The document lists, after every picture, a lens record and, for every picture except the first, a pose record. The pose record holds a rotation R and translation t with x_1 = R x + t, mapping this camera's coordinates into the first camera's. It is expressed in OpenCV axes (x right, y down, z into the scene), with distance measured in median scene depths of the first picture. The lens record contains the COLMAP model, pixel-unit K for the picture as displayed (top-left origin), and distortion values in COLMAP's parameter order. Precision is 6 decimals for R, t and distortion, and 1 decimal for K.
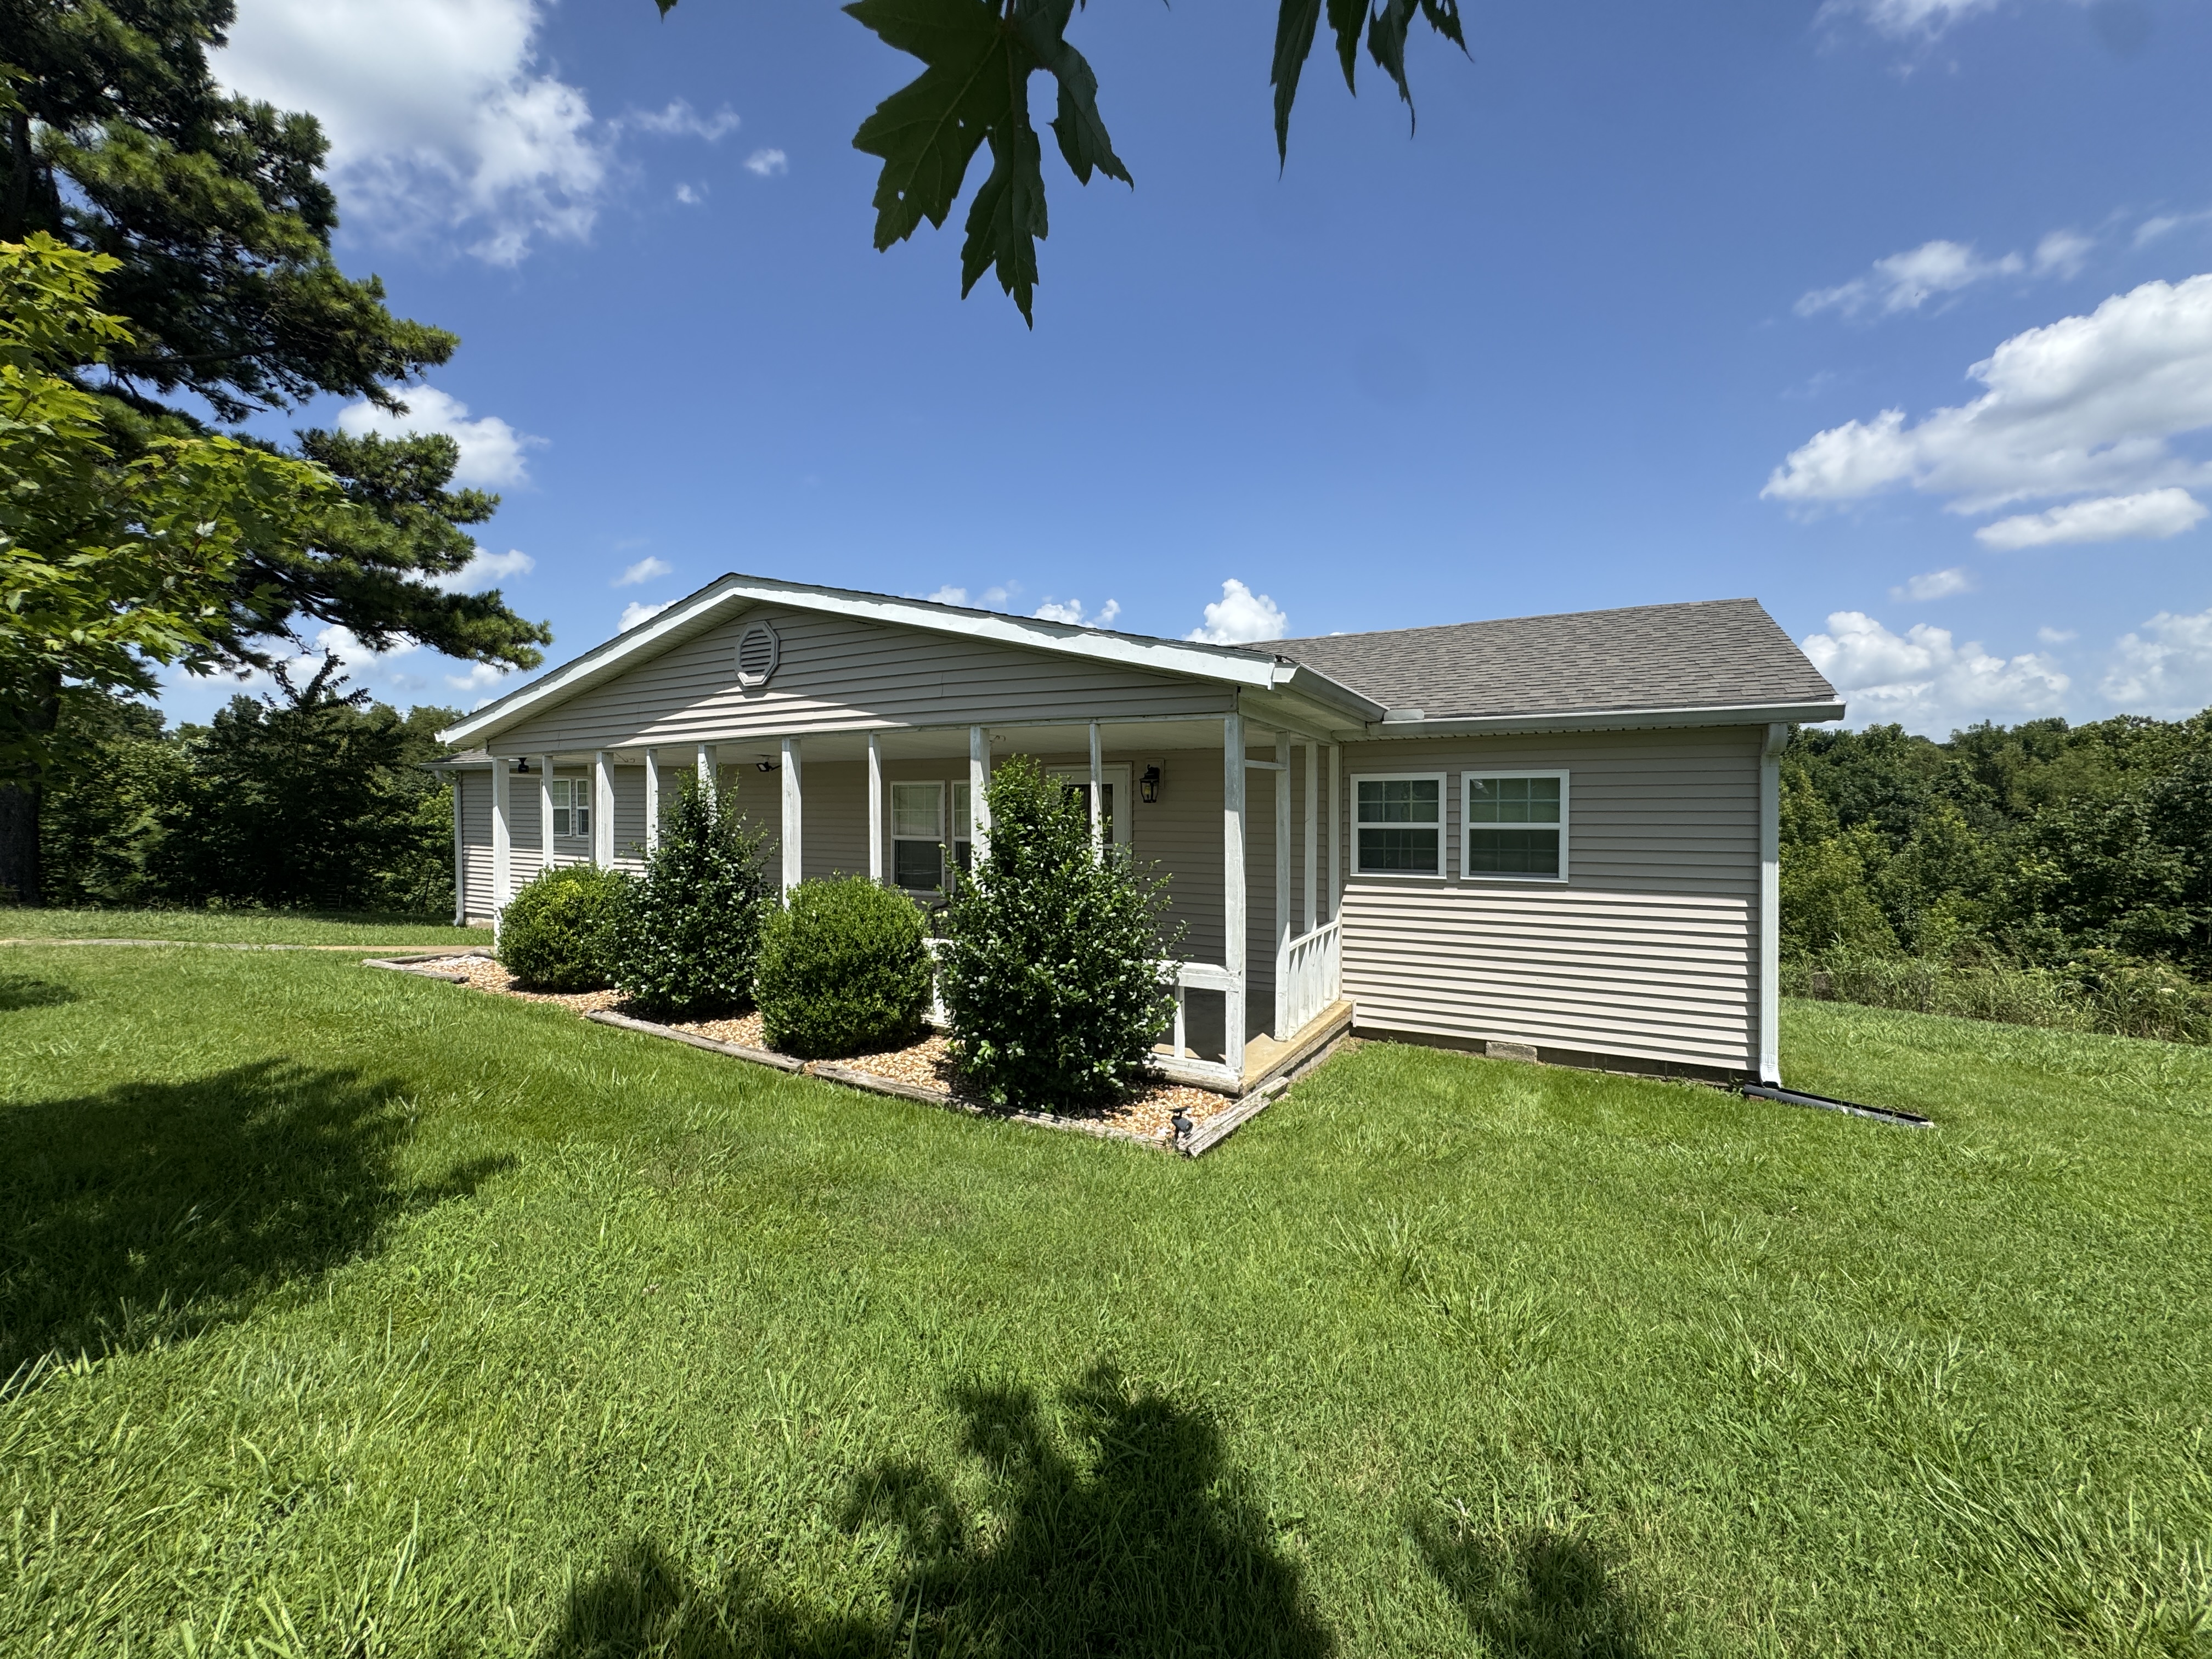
lens RADIAL K [[887.3, 0, 1118.0], [0, 887.3, 816.0], [0, 0, 1]] dist [-0.002955, 0.000251]
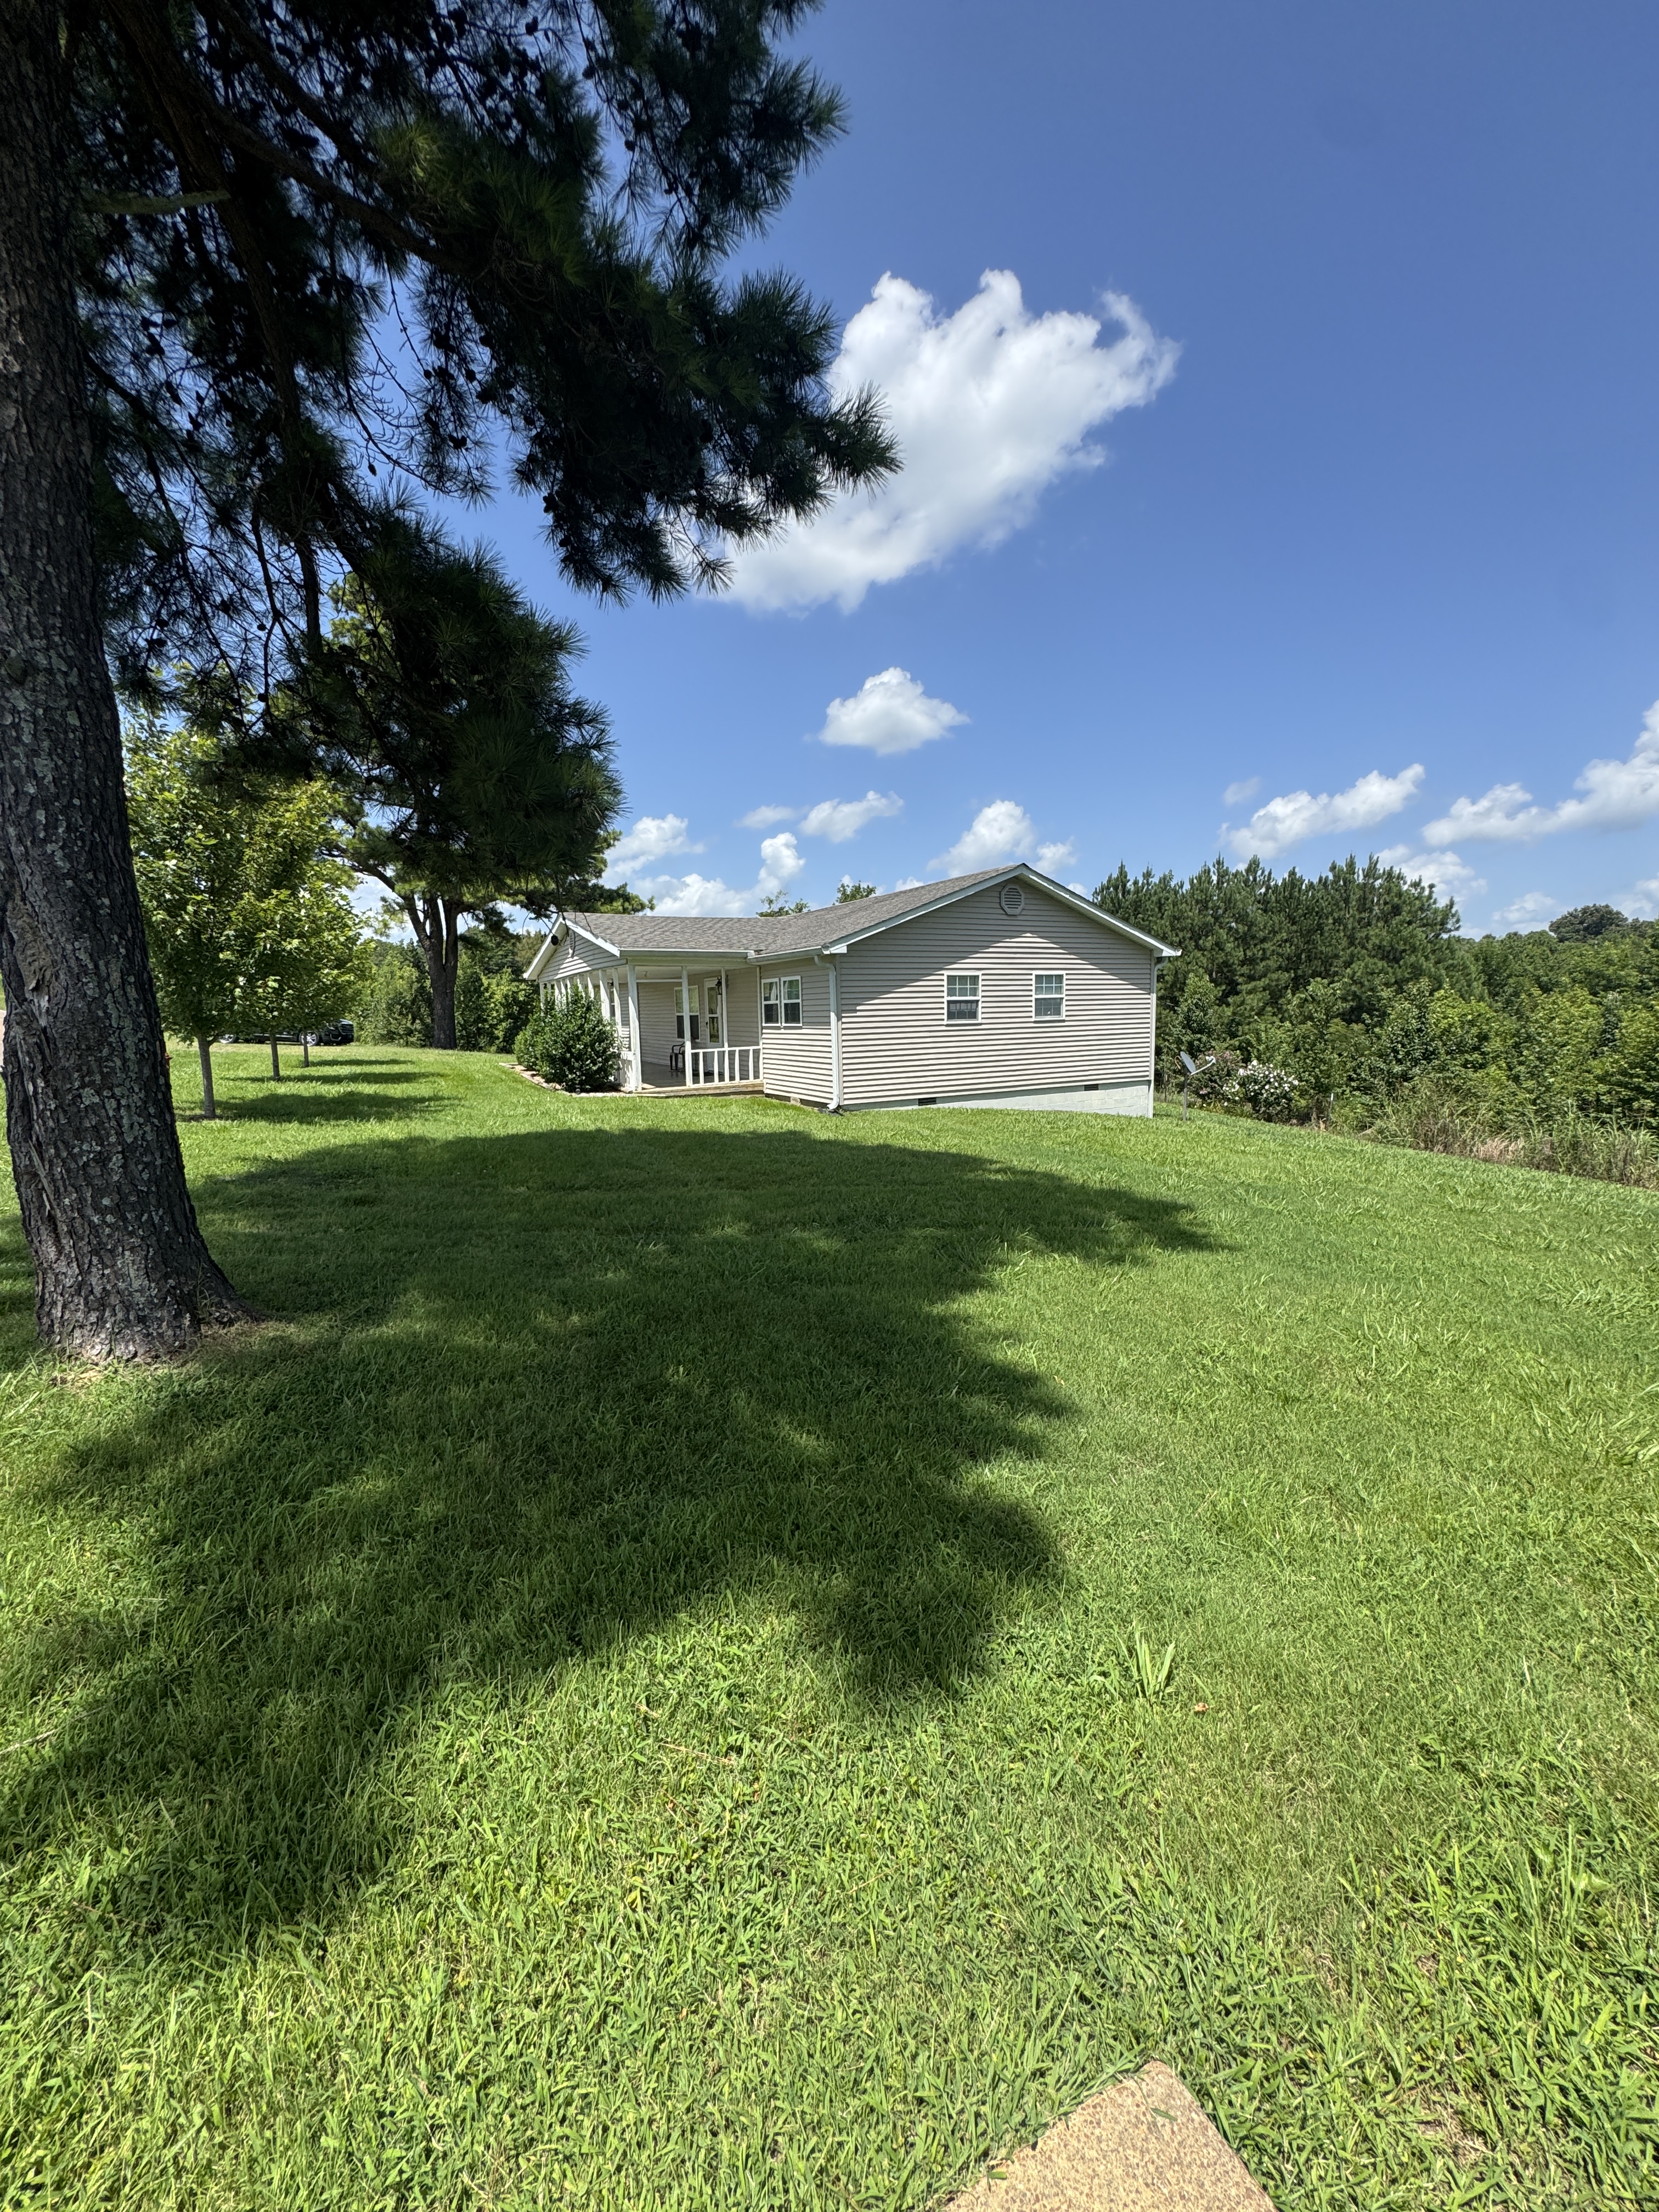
lens RADIAL K [[887.3, 0, 837.7], [0, 887.3, 1108.6], [0, 0, 1]] dist [-0.002955, 0.000251]
pose [[0.848734, 0.042701, -0.527093, 1.597881], [0.017918, 0.993840, 0.109366, 0.035443], [0.528516, -0.102267, 0.842741, -0.791483]]
